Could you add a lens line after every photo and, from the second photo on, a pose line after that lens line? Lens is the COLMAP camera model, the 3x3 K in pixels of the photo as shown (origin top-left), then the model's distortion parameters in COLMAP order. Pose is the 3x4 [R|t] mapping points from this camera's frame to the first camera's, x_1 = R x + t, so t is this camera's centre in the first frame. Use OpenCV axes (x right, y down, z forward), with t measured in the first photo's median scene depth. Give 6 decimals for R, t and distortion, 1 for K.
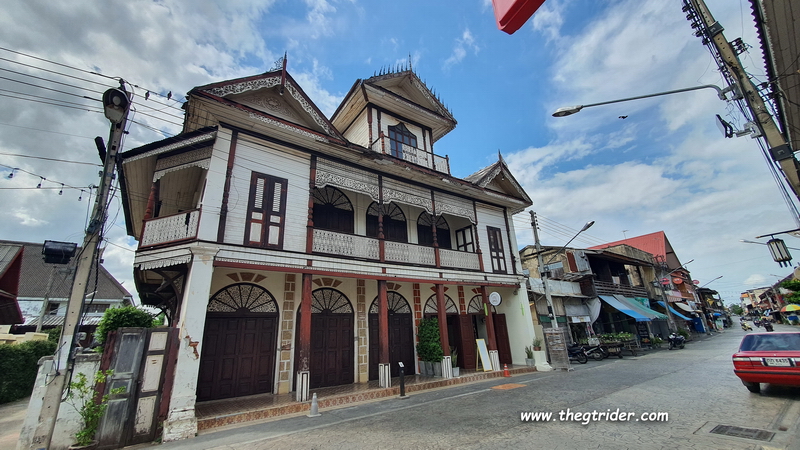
lens RADIAL K [[317.7, 0, 397.0], [0, 317.7, 221.9], [0, 0, 1]] dist [-0.003523, 0.000322]
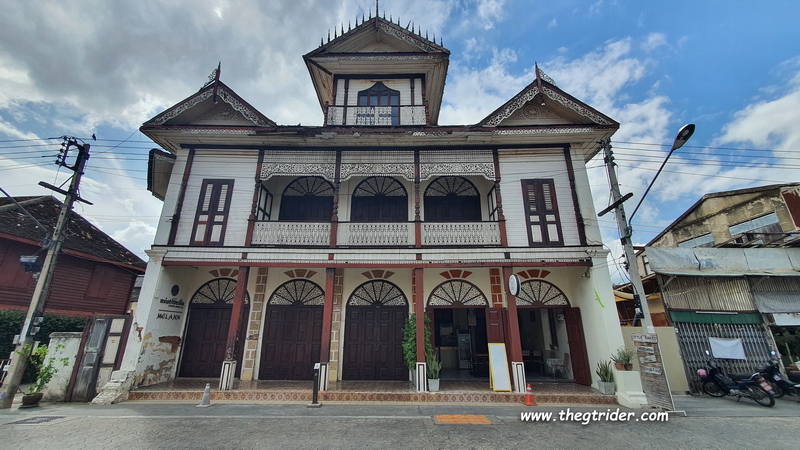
lens RADIAL K [[317.7, 0, 399.8], [0, 317.7, 223.9], [0, 0, 1]] dist [-0.003523, 0.000322]
pose [[0.809404, -0.142904, -0.569599, 0.577059], [0.158190, 0.987144, -0.022871, 0.104766], [0.565545, -0.071593, 0.821604, 0.365324]]
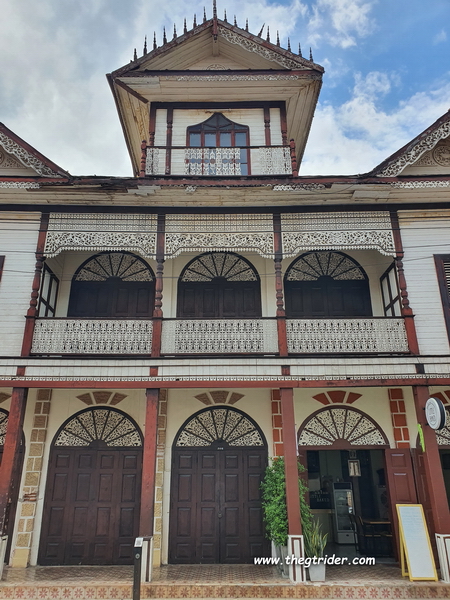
lens RADIAL K [[461.5, 0, 223.5], [0, 461.5, 305.1], [0, 0, 1]] dist [0.017019, -0.012900]
pose [[0.813271, -0.170079, -0.556474, 0.509820], [0.162693, 0.984652, -0.063175, 0.099405], [0.558678, -0.039156, 0.828460, 0.352594]]
